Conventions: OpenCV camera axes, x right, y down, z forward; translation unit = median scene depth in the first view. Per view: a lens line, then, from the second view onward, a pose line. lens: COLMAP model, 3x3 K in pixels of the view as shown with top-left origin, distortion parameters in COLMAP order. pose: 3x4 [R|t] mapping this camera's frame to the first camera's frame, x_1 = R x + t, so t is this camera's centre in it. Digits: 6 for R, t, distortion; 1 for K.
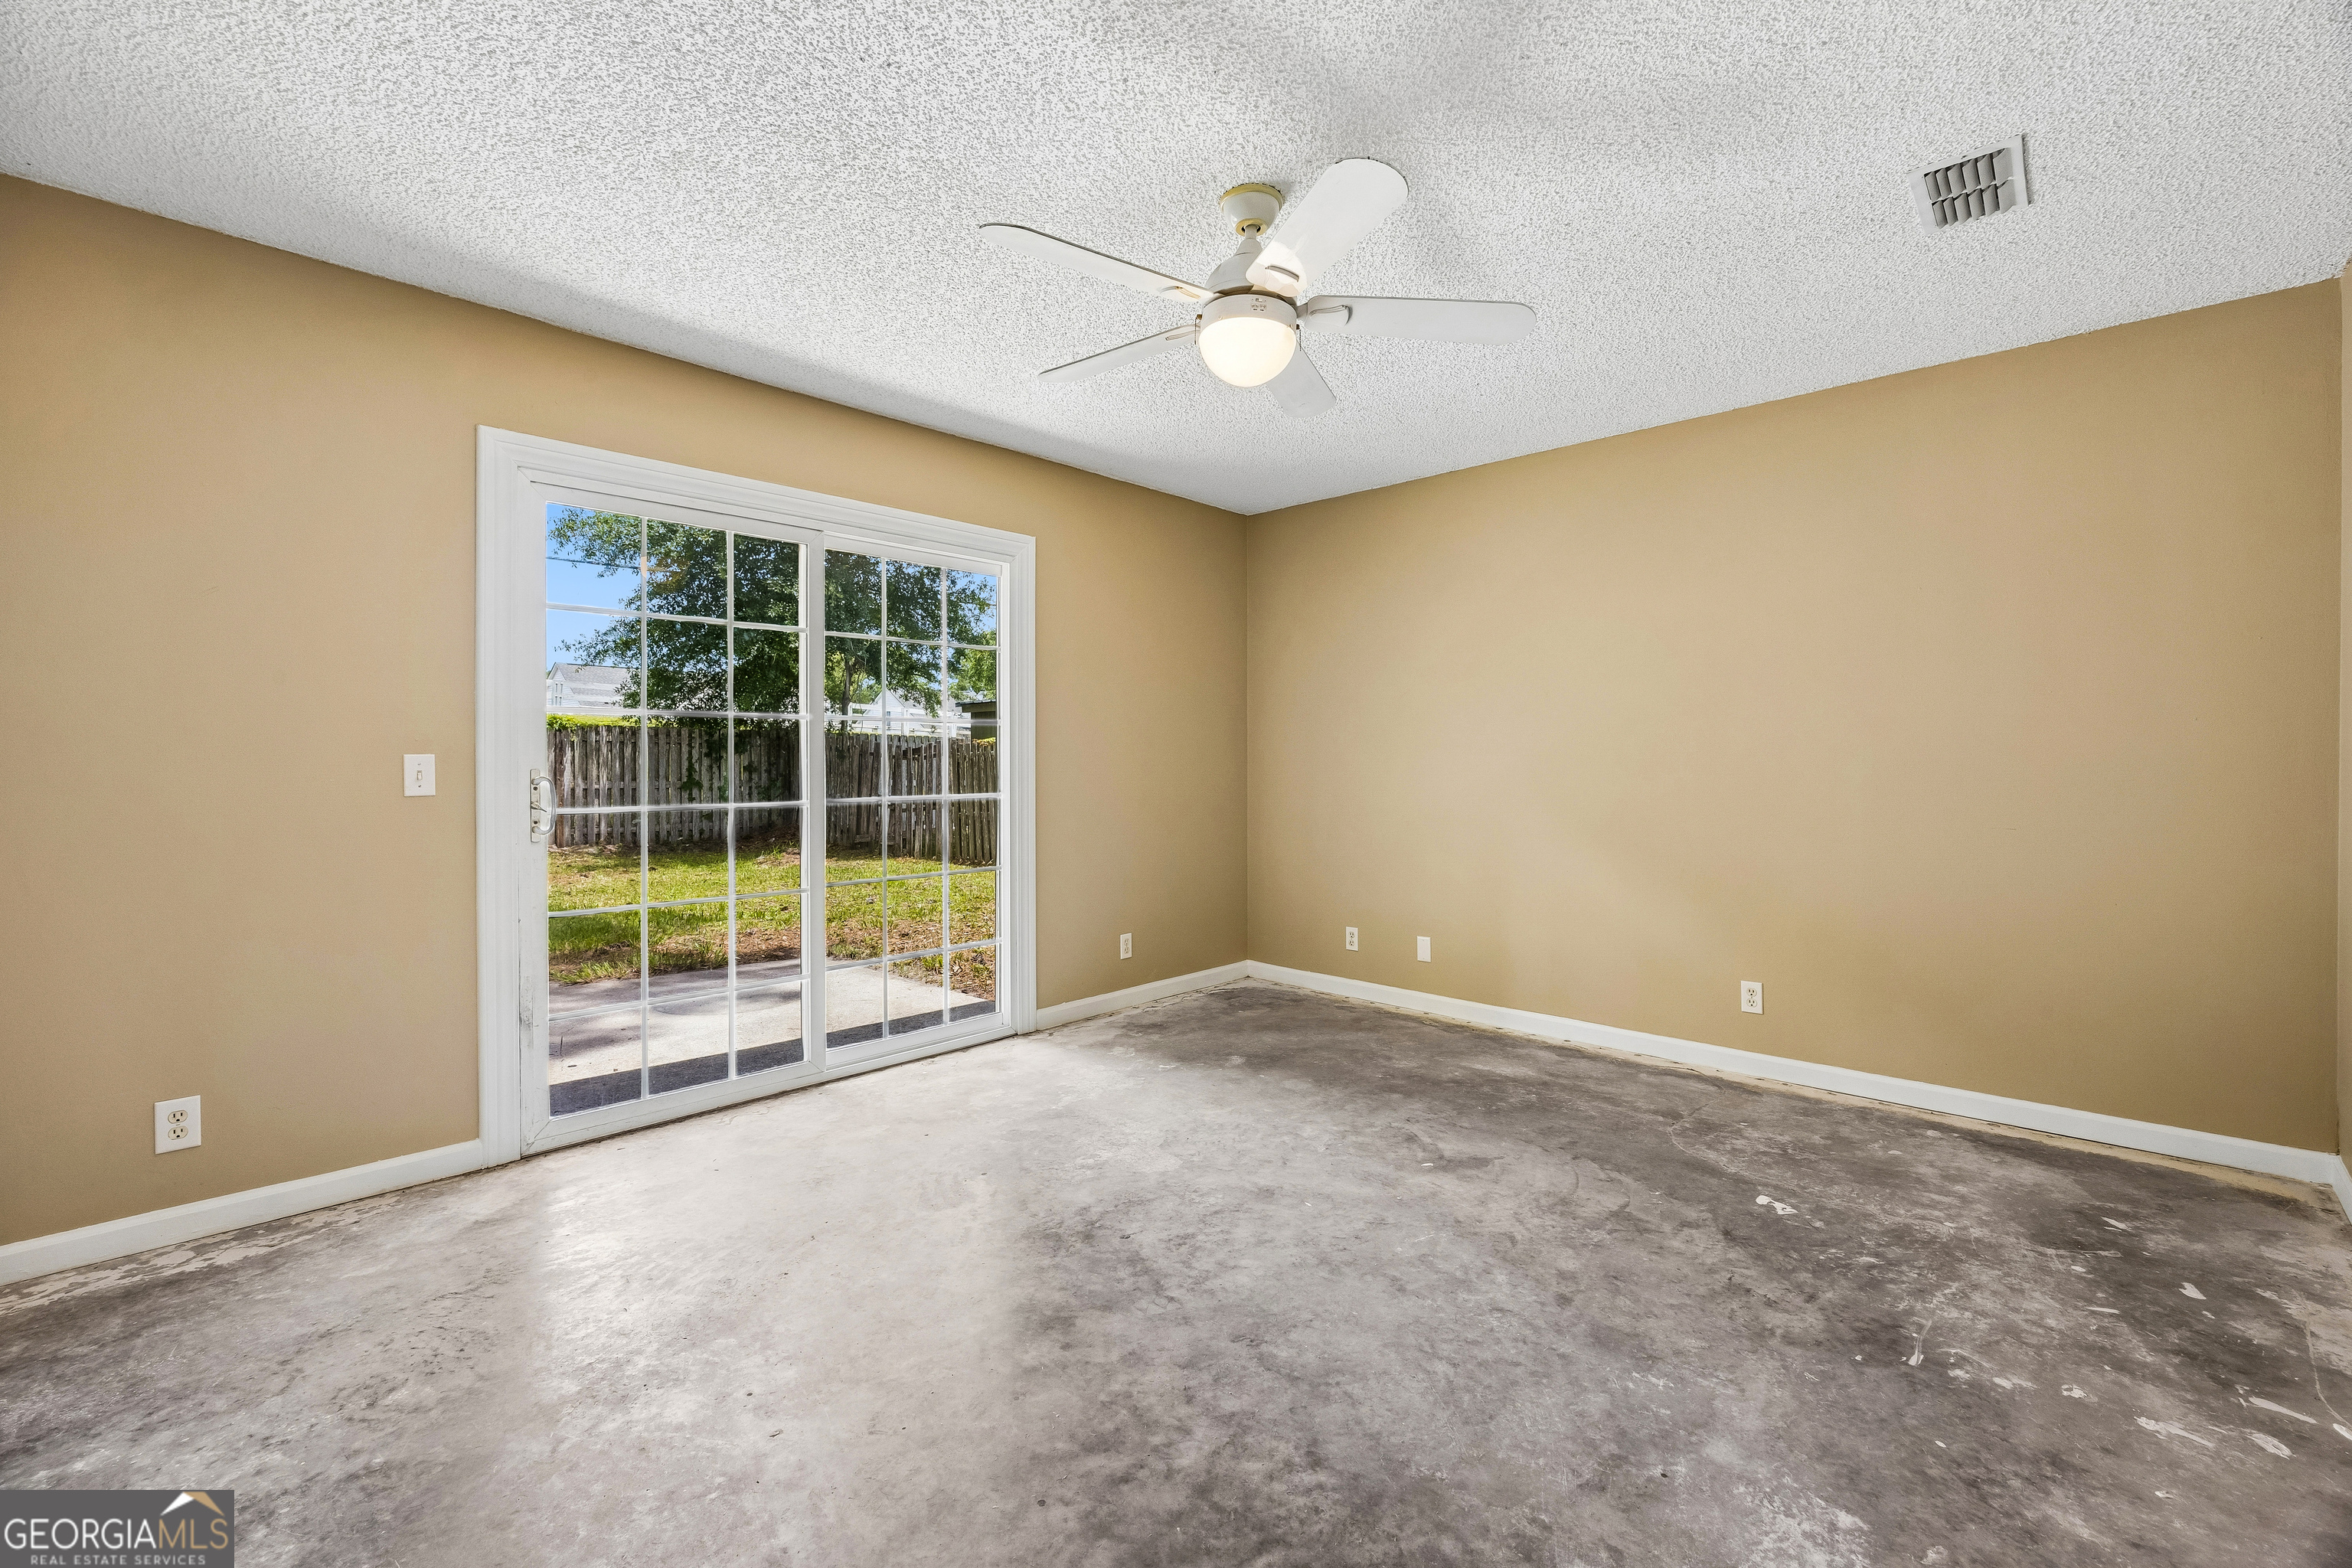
lens RADIAL K [[1039.8, 0, 1174.9], [0, 1039.8, 775.2], [0, 0, 1]] dist [0.000841, 0.000046]
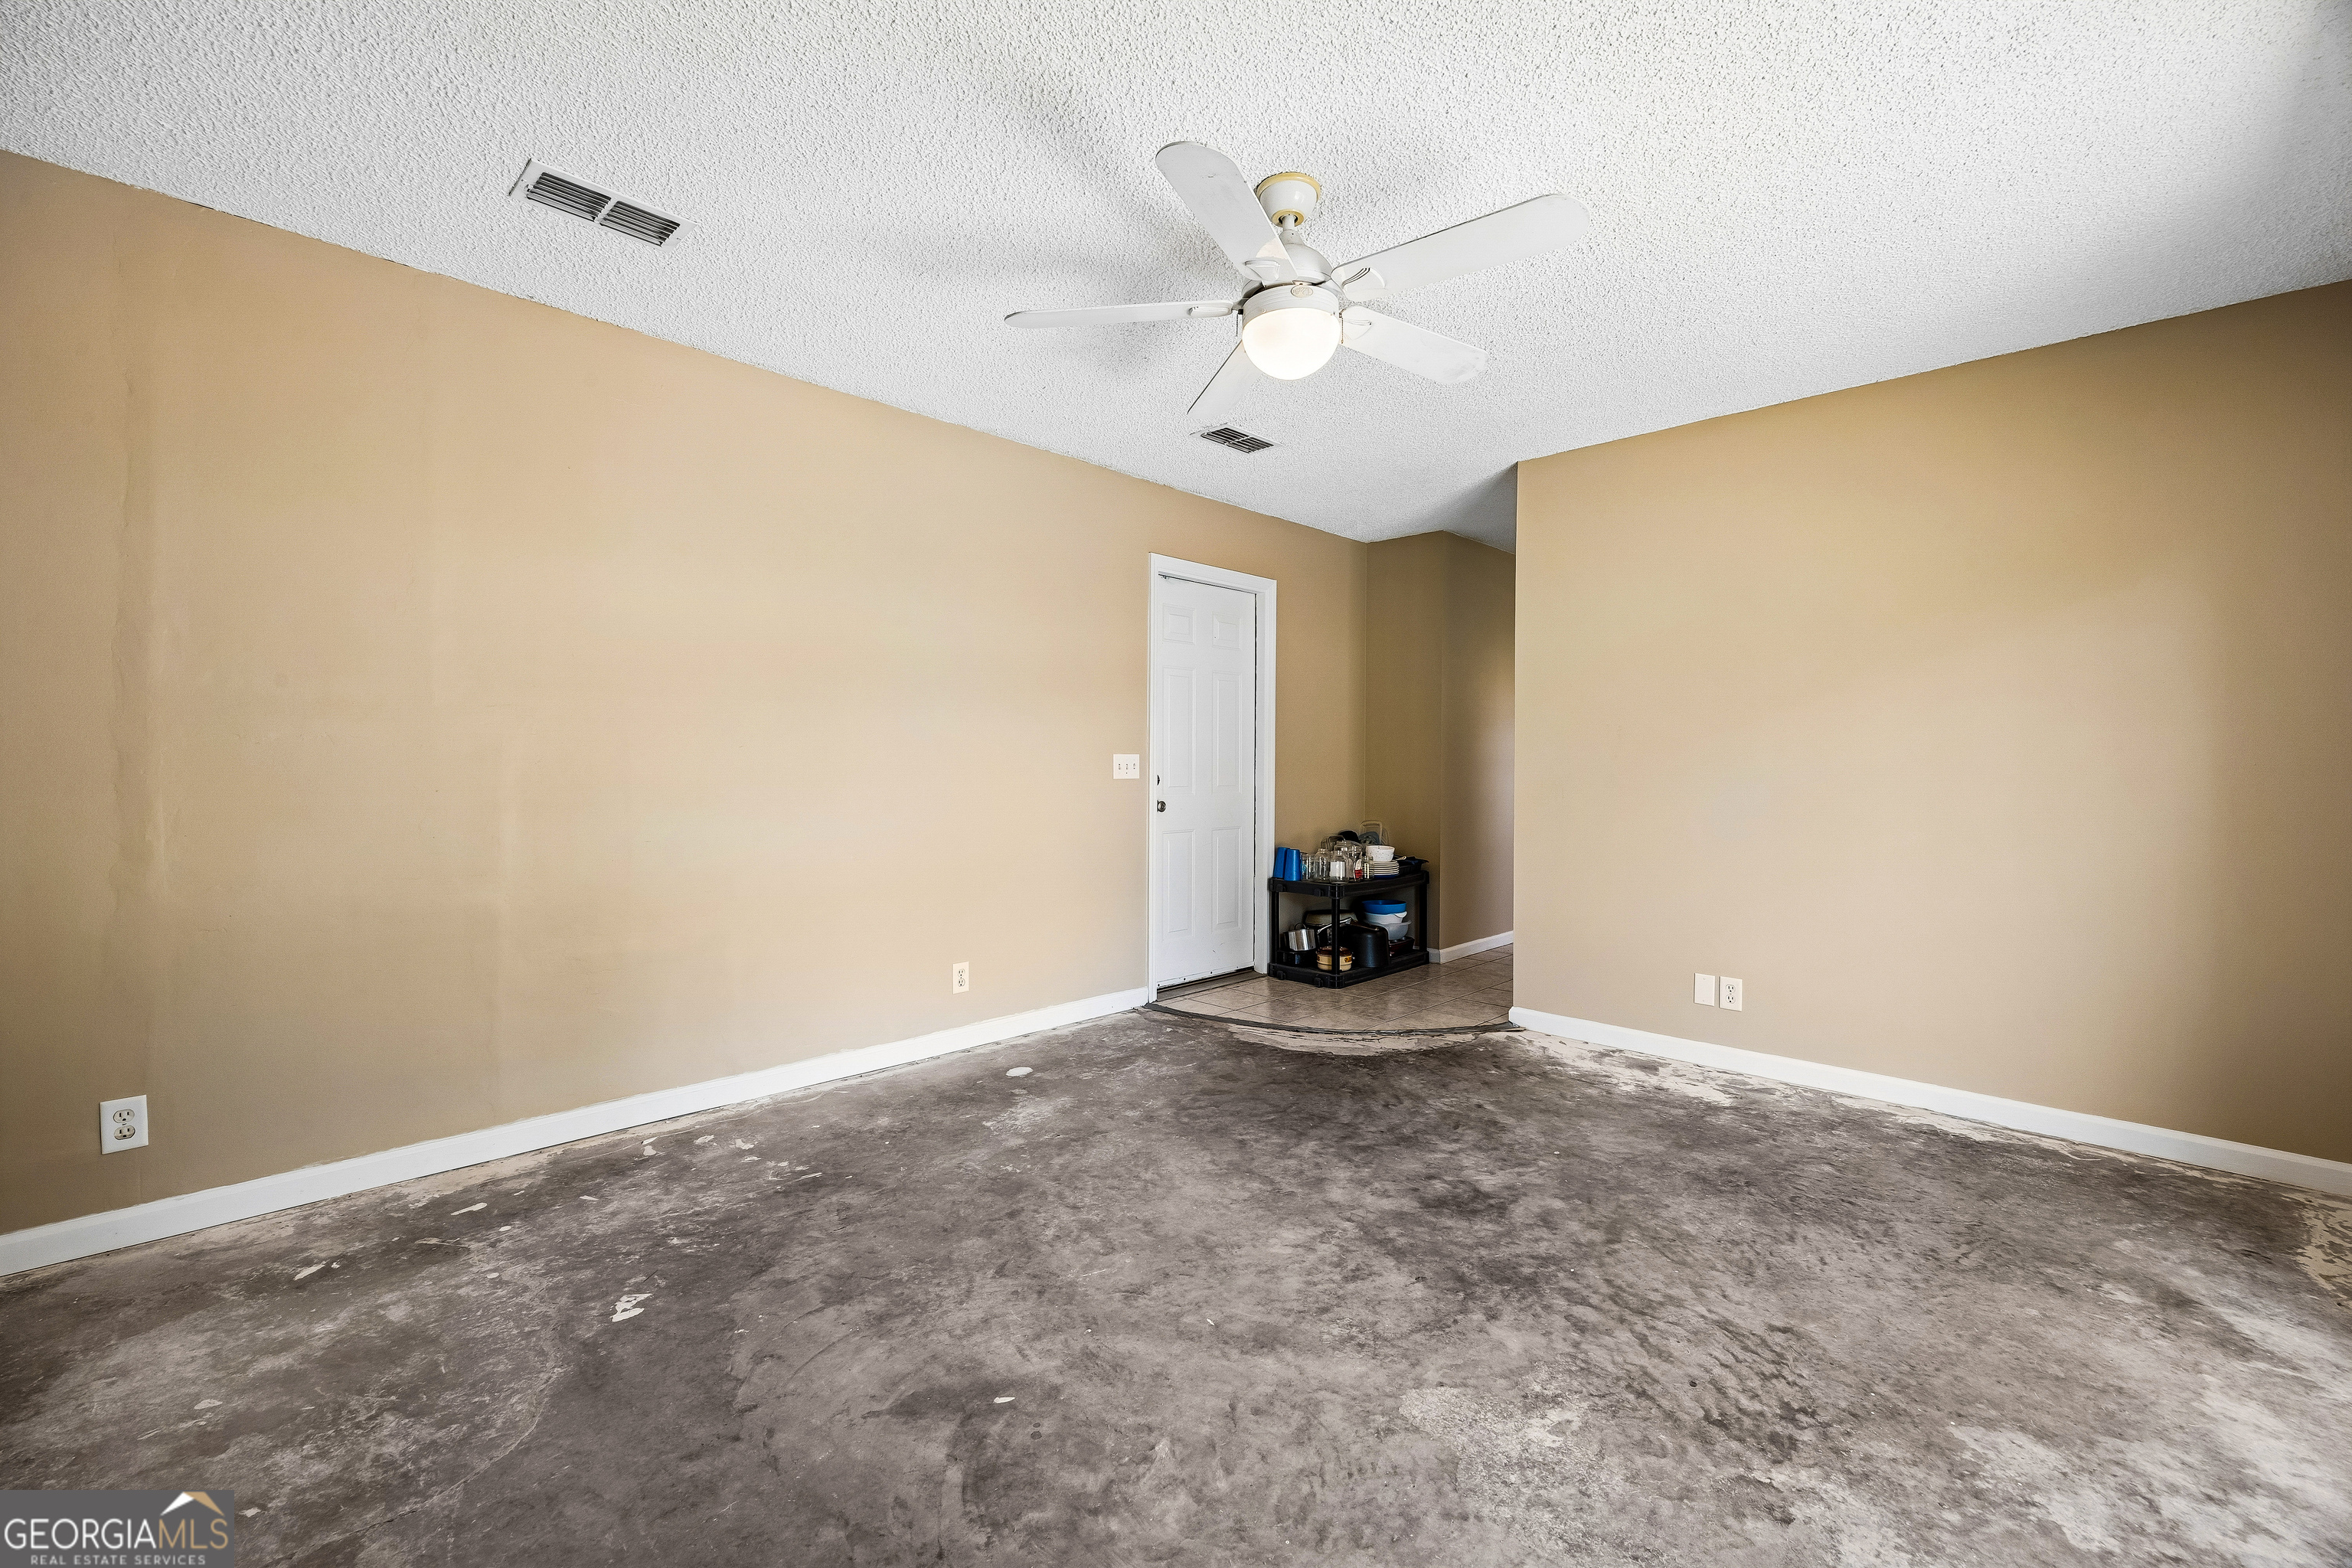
lens RADIAL K [[1039.8, 0, 1177.1], [0, 1039.8, 777.3], [0, 0, 1]] dist [0.000841, 0.000046]
pose [[-0.999944, -0.004878, 0.009388, 0.162699], [-0.004627, 0.999639, 0.026481, -0.018785], [-0.009514, 0.026437, -0.999605, 1.945439]]
